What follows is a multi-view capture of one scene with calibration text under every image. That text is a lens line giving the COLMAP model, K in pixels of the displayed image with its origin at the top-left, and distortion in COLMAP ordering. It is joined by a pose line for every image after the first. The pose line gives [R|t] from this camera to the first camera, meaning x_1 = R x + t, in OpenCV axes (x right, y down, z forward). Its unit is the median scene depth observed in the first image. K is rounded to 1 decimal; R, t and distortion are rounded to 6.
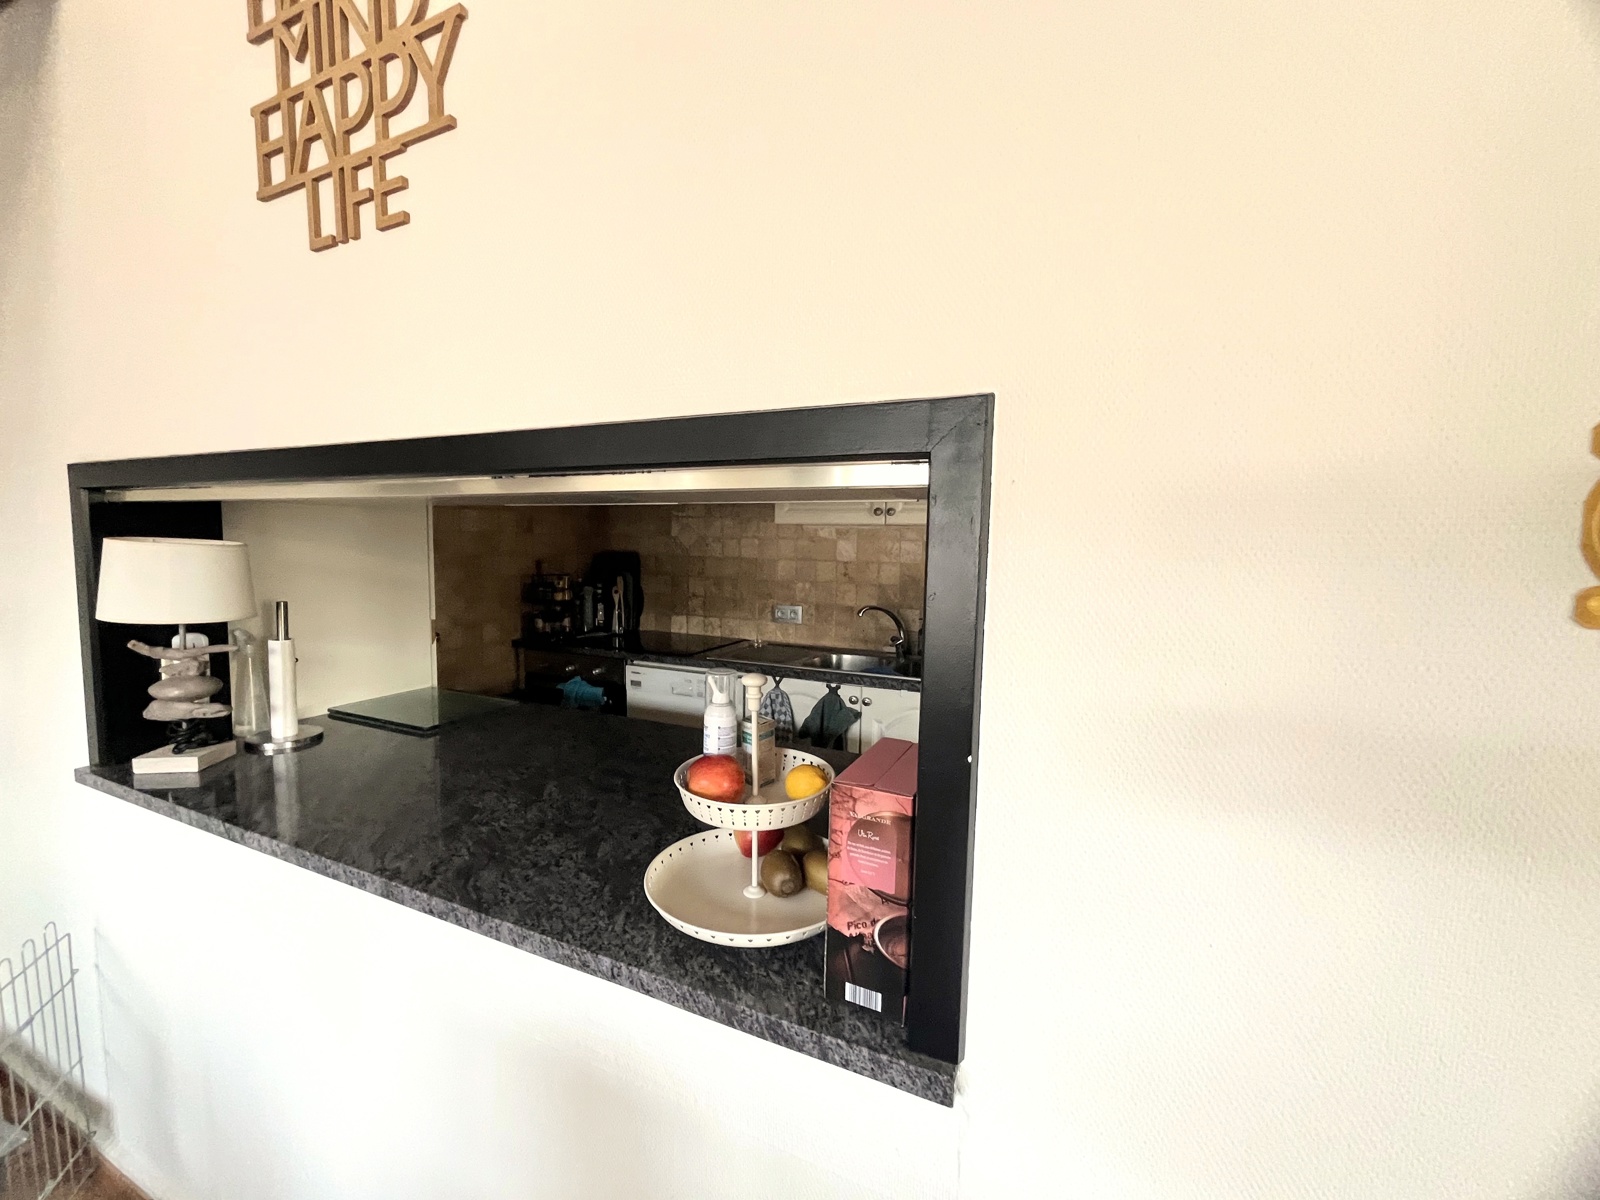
lens RADIAL K [[650.1, 0, 798.0], [0, 650.1, 597.4], [0, 0, 1]] dist [-0.003876, 0.000447]
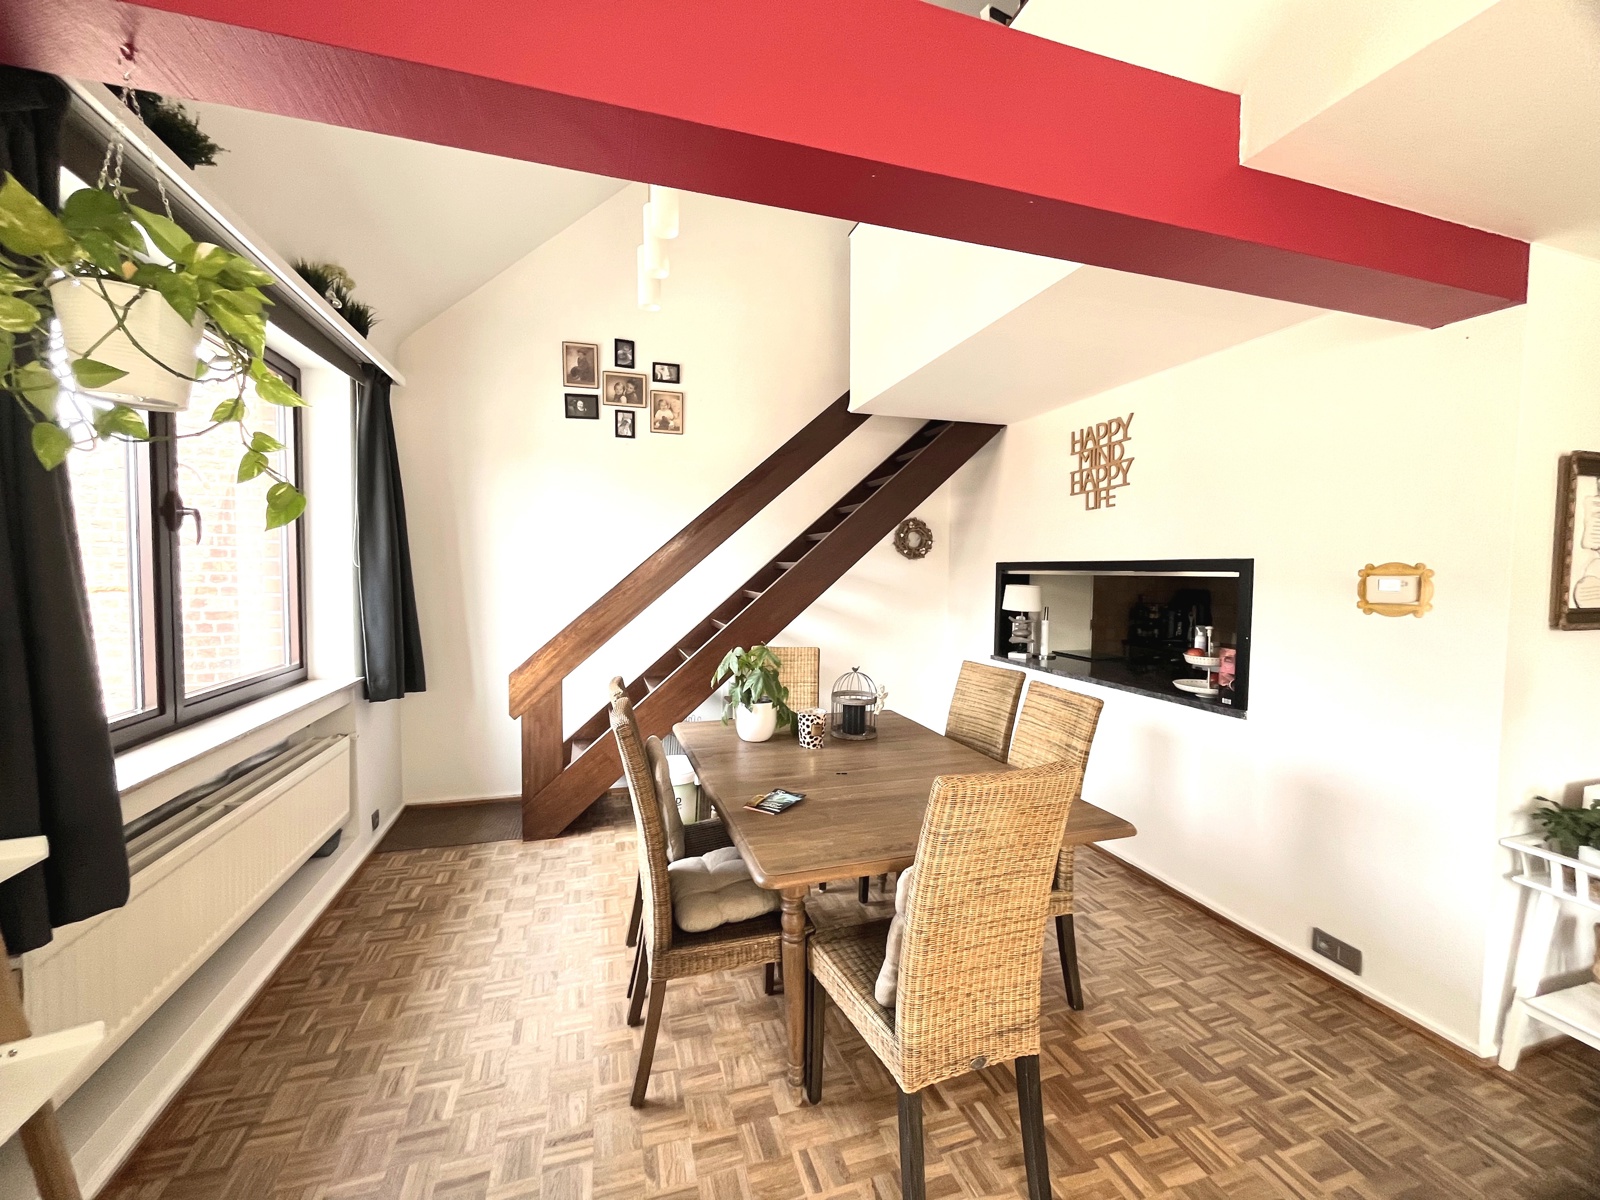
lens RADIAL K [[650.1, 0, 794.7], [0, 650.1, 599.5], [0, 0, 1]] dist [-0.003876, 0.000447]
pose [[0.653464, 0.021704, -0.756646, 0.732915], [-0.061280, 0.997825, -0.024302, 0.130260], [0.754473, 0.062248, 0.653373, -1.960266]]
